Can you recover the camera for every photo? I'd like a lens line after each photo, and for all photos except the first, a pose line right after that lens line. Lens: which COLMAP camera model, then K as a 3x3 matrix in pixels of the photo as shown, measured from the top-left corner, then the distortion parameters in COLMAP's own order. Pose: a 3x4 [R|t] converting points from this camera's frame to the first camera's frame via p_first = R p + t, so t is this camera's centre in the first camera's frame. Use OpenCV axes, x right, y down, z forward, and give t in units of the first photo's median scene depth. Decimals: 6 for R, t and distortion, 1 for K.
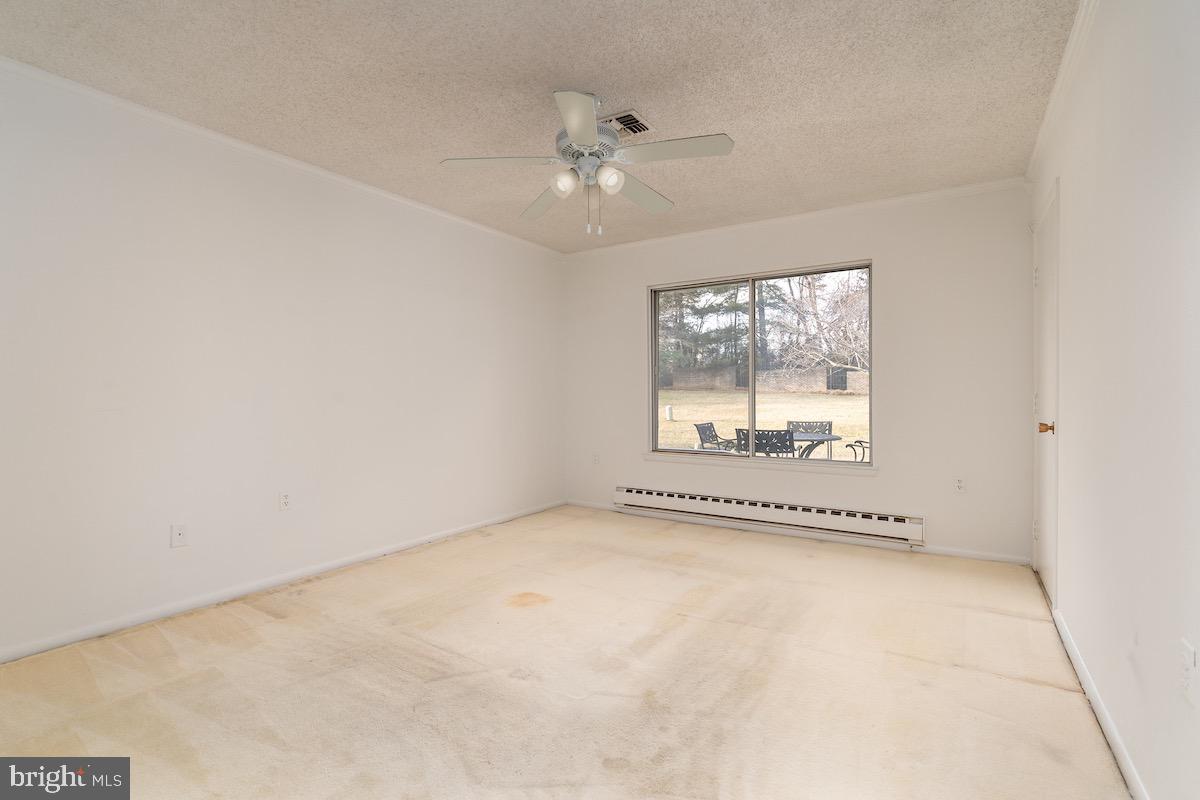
lens RADIAL K [[545.9, 0, 602.6], [0, 545.9, 401.5], [0, 0, 1]] dist [0.000165, 0.000359]
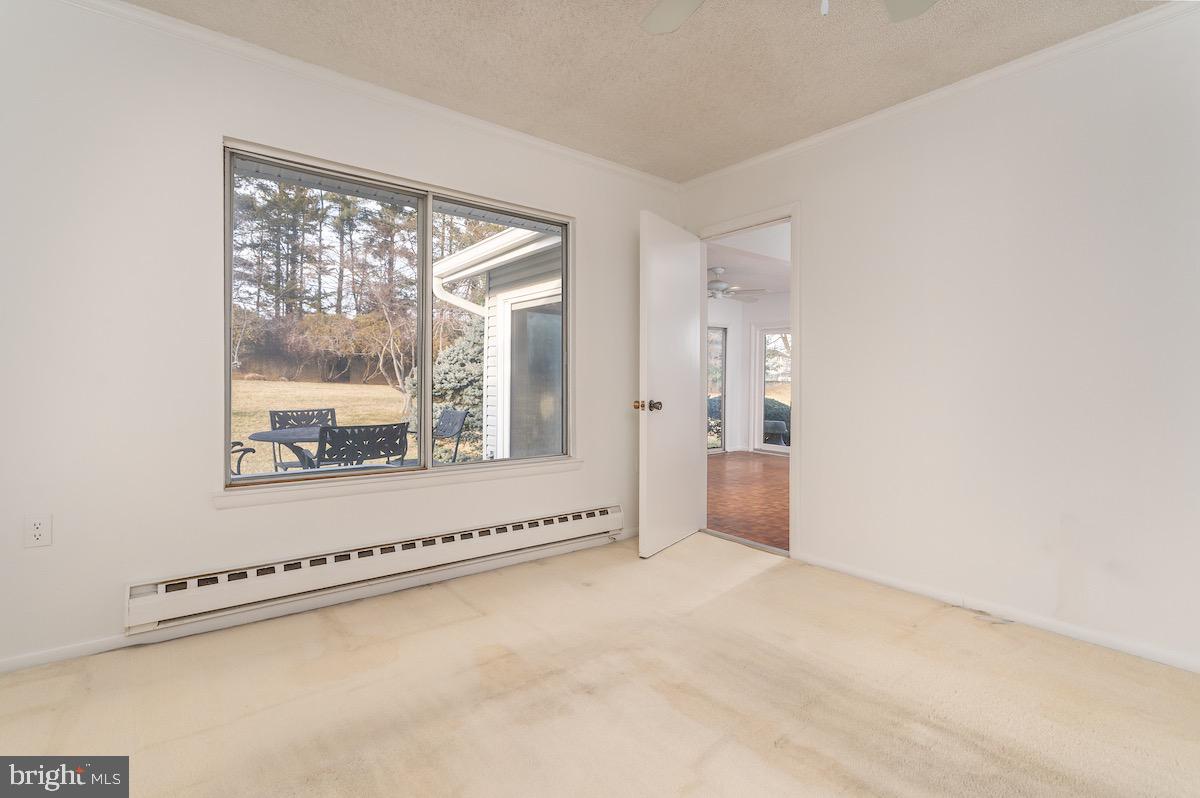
lens RADIAL K [[559.7, 0, 606.0], [0, 559.7, 386.0], [0, 0, 1]] dist [-0.013313, 0.000216]
pose [[0.327733, -0.007480, 0.944741, -0.315451], [-0.000105, 0.999968, 0.007954, -0.001424], [-0.944770, -0.002706, 0.327722, 0.645807]]
